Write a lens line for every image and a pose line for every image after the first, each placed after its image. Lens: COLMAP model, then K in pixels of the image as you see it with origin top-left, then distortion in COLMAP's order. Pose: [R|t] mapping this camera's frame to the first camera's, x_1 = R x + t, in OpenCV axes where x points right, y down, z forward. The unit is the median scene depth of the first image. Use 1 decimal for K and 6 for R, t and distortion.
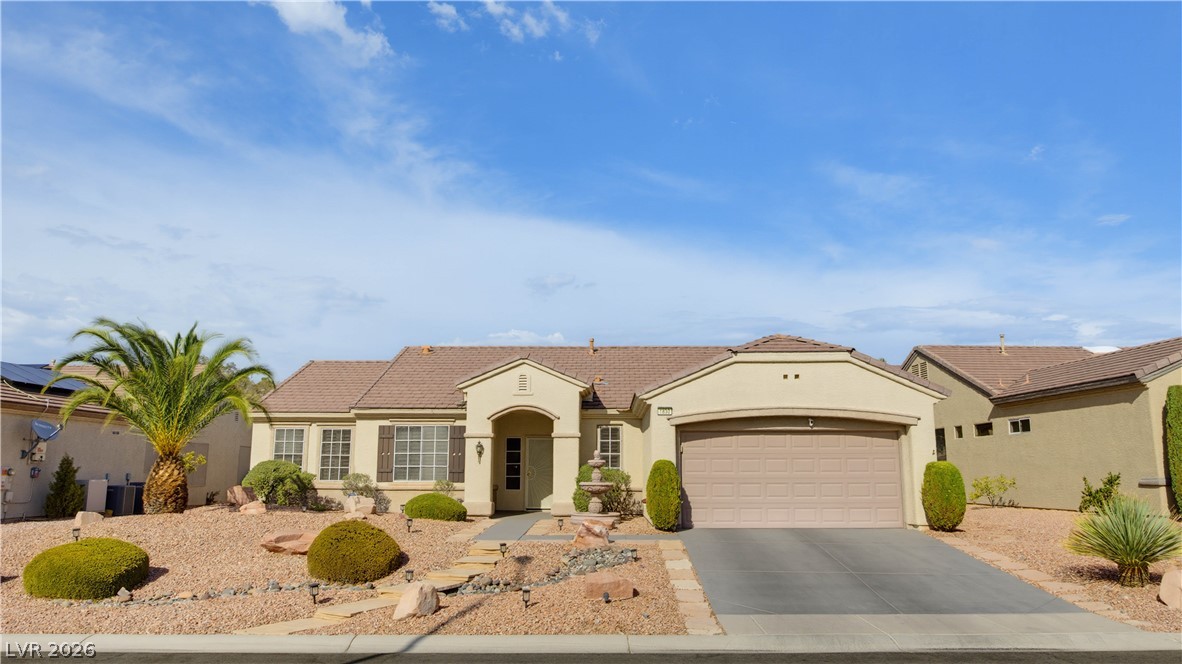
lens RADIAL K [[709.5, 0, 588.1], [0, 709.5, 304.1], [0, 0, 1]] dist [0.000502, 0.000432]
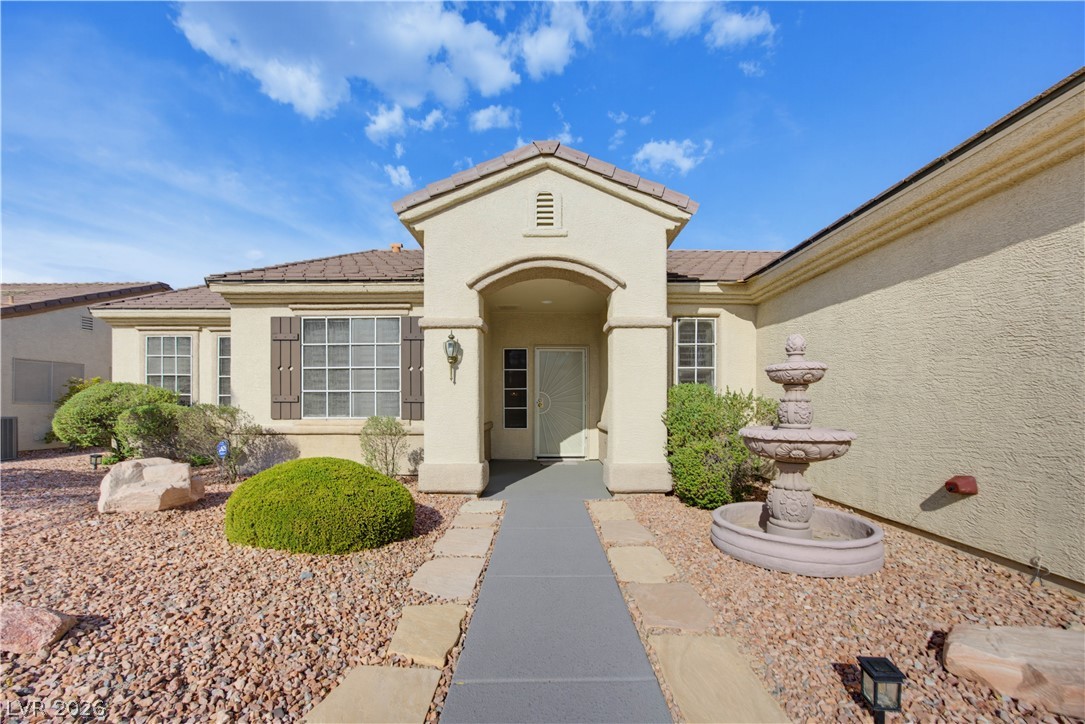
lens RADIAL K [[423.3, 0, 542.5], [0, 423.3, 362.0], [0, 0, 1]] dist [-0.039742, 0.016971]
pose [[0.999989, -0.003810, 0.002558, -0.093190], [0.003424, 0.990566, 0.136995, 0.168633], [-0.003056, -0.136984, 0.990569, 0.708217]]
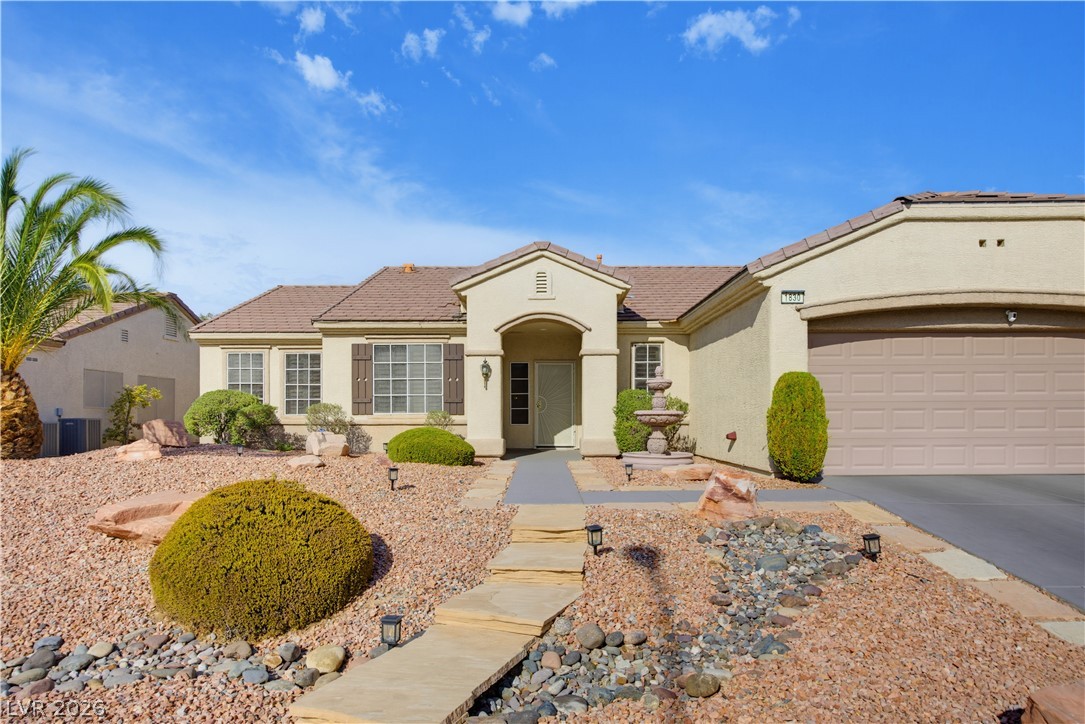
lens RADIAL K [[579.2, 0, 542.5], [0, 579.2, 362.0], [0, 0, 1]] dist [0.002280, -0.000285]
pose [[0.999979, -0.005385, 0.003601, -0.092081], [0.004826, 0.990061, 0.140552, 0.106490], [-0.004322, -0.140532, 0.990067, 0.383115]]
